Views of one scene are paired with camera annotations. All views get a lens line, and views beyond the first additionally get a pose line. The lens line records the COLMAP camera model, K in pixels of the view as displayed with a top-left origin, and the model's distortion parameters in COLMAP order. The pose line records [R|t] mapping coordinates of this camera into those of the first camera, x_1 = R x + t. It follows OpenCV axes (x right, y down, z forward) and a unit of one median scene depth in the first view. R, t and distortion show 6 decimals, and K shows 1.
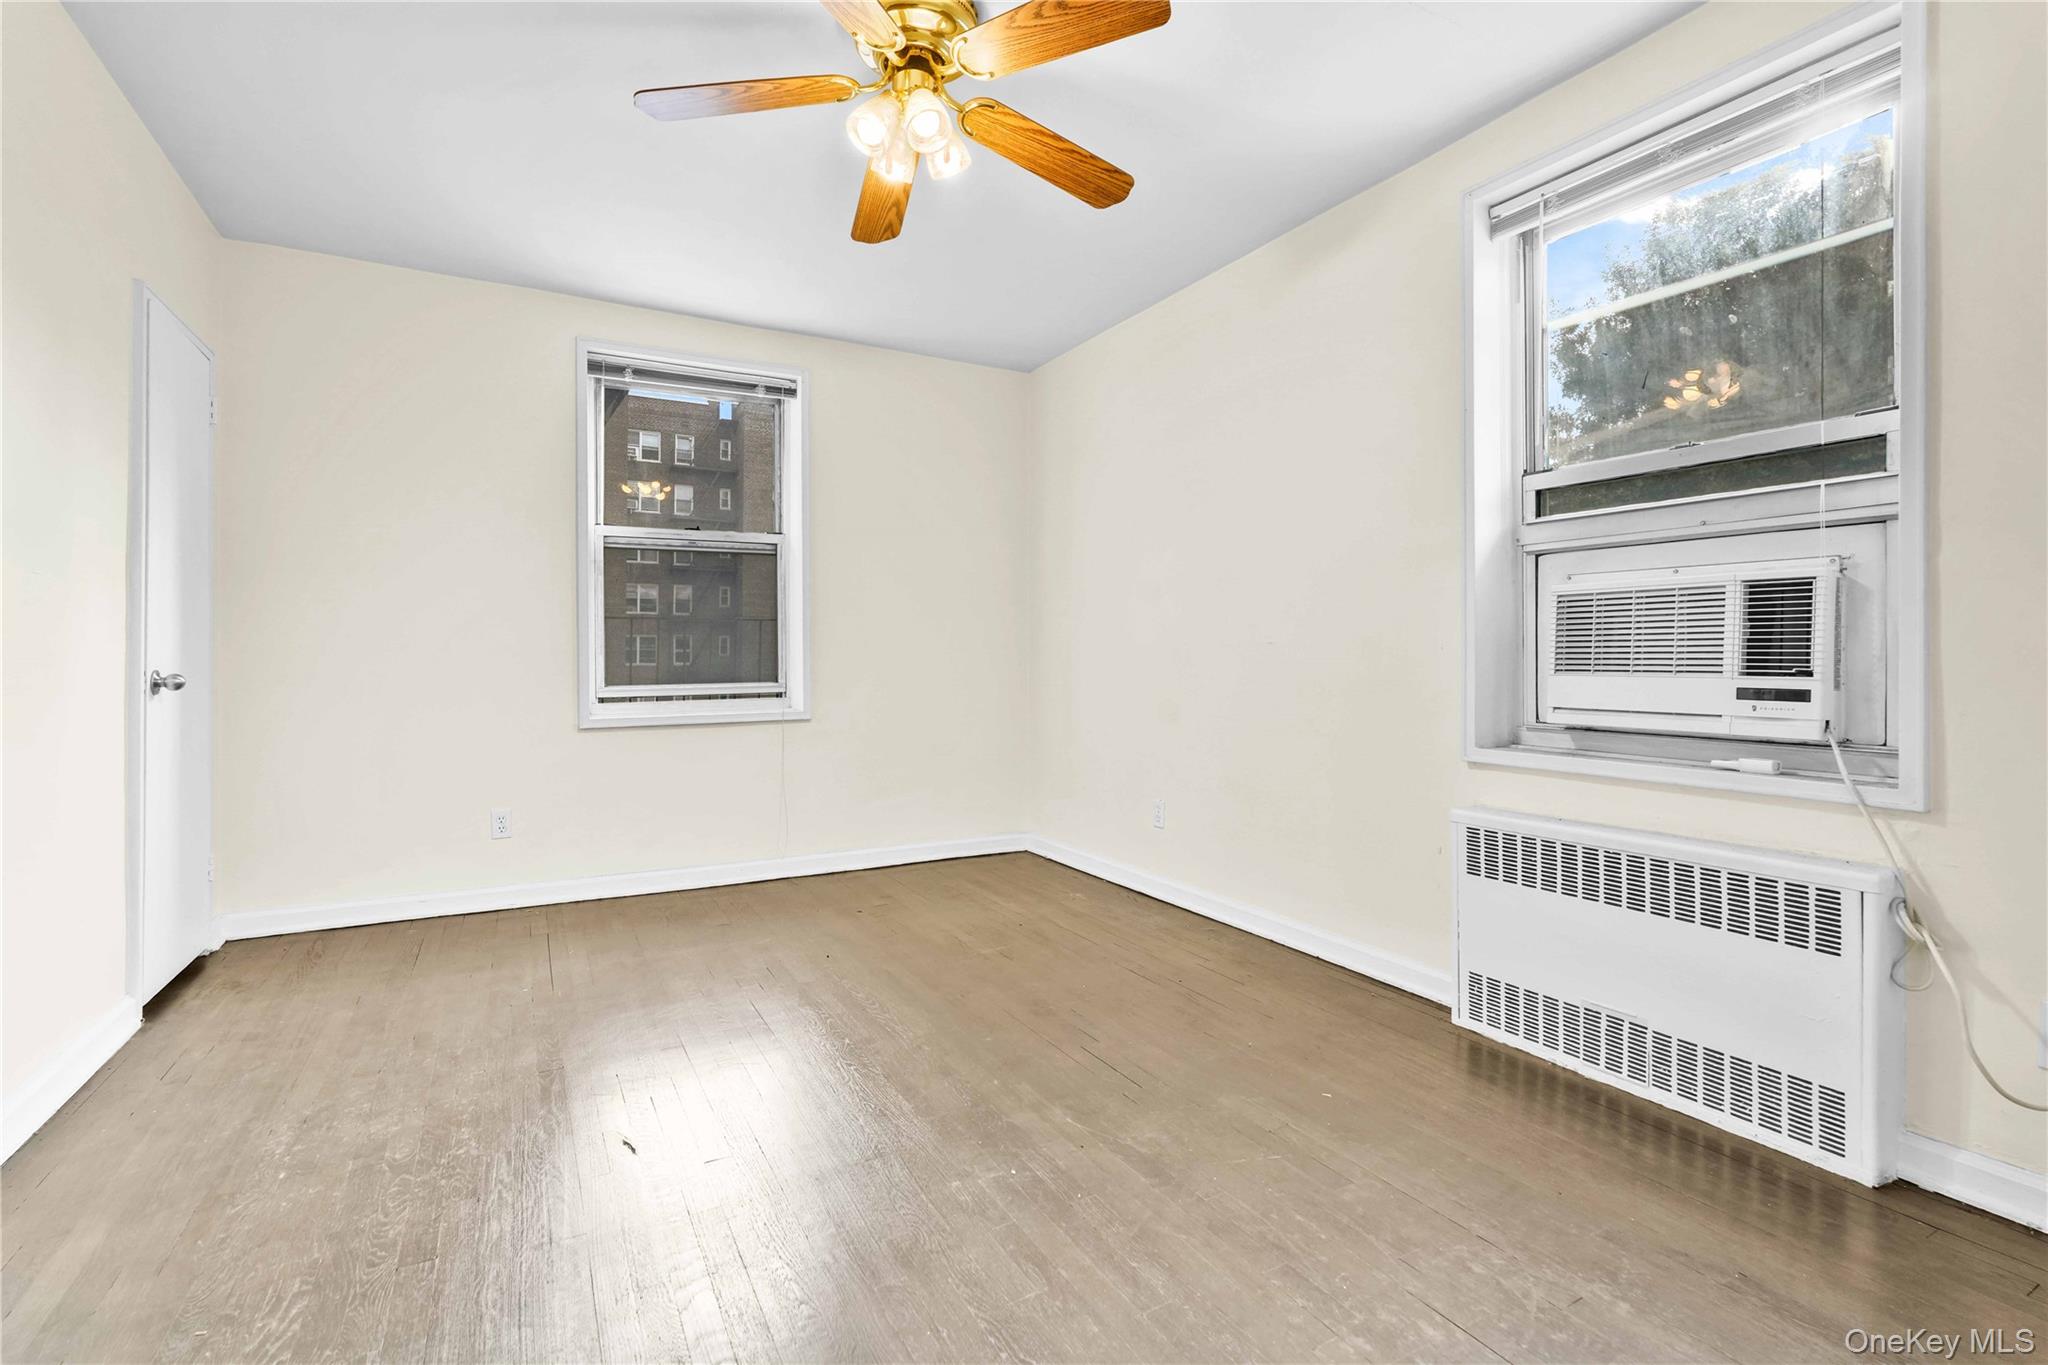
lens RADIAL K [[910.2, 0, 1013.9], [0, 910.2, 666.6], [0, 0, 1]] dist [-0.015168, 0.008509]
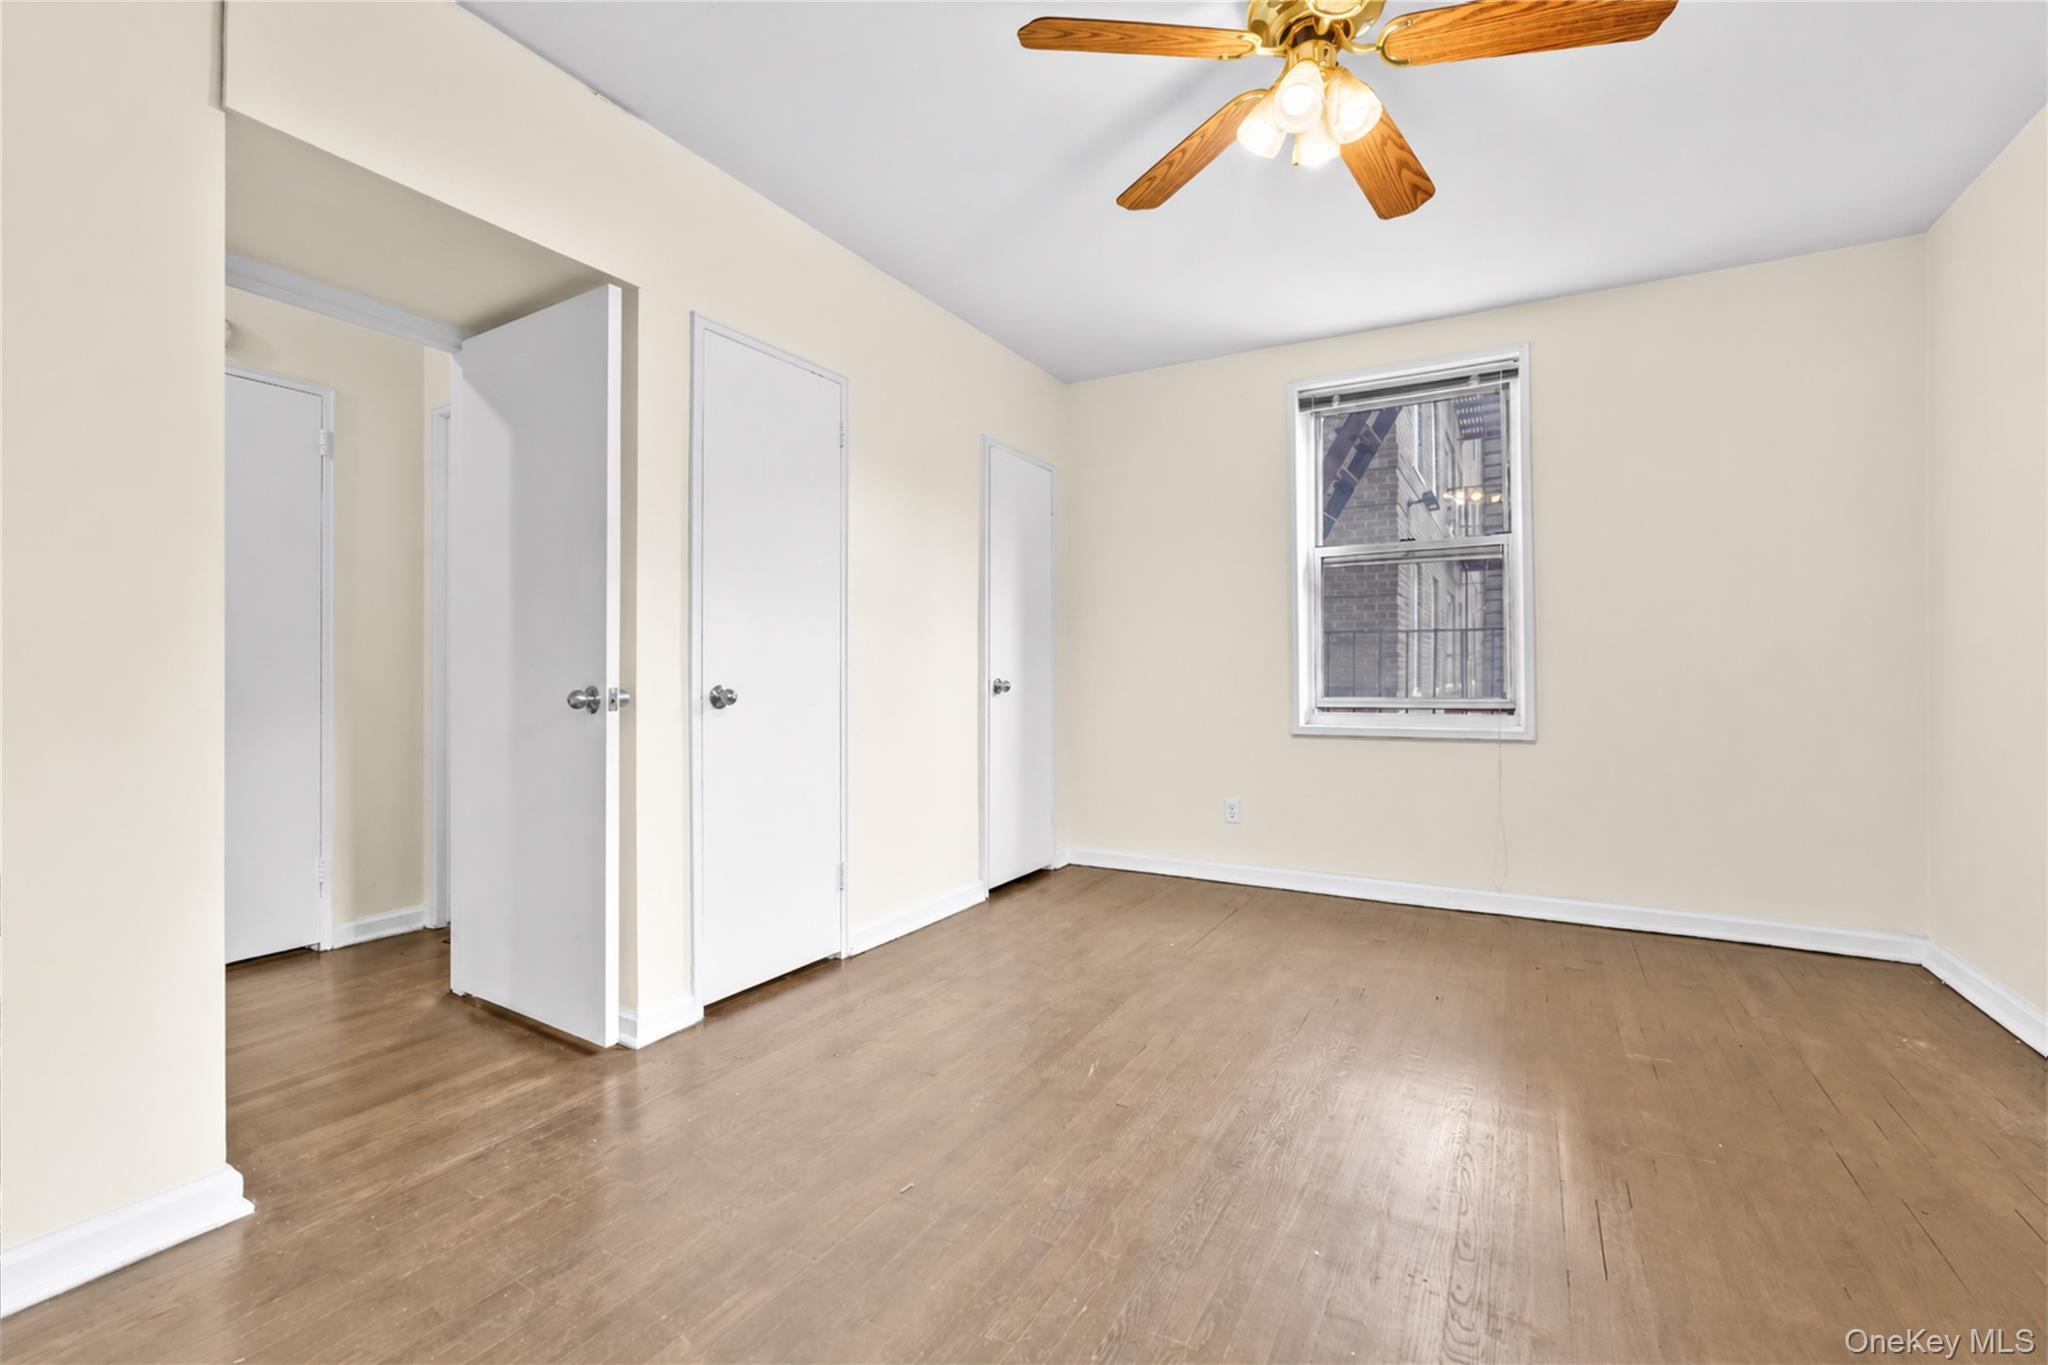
lens RADIAL K [[910.2, 0, 1037.5], [0, 910.2, 679.3], [0, 0, 1]] dist [-0.015168, 0.008509]
pose [[0.529333, 0.008650, -0.848370, 0.285593], [-0.007590, 0.999956, 0.005460, -0.002368], [0.848380, 0.003549, 0.529376, 0.143205]]
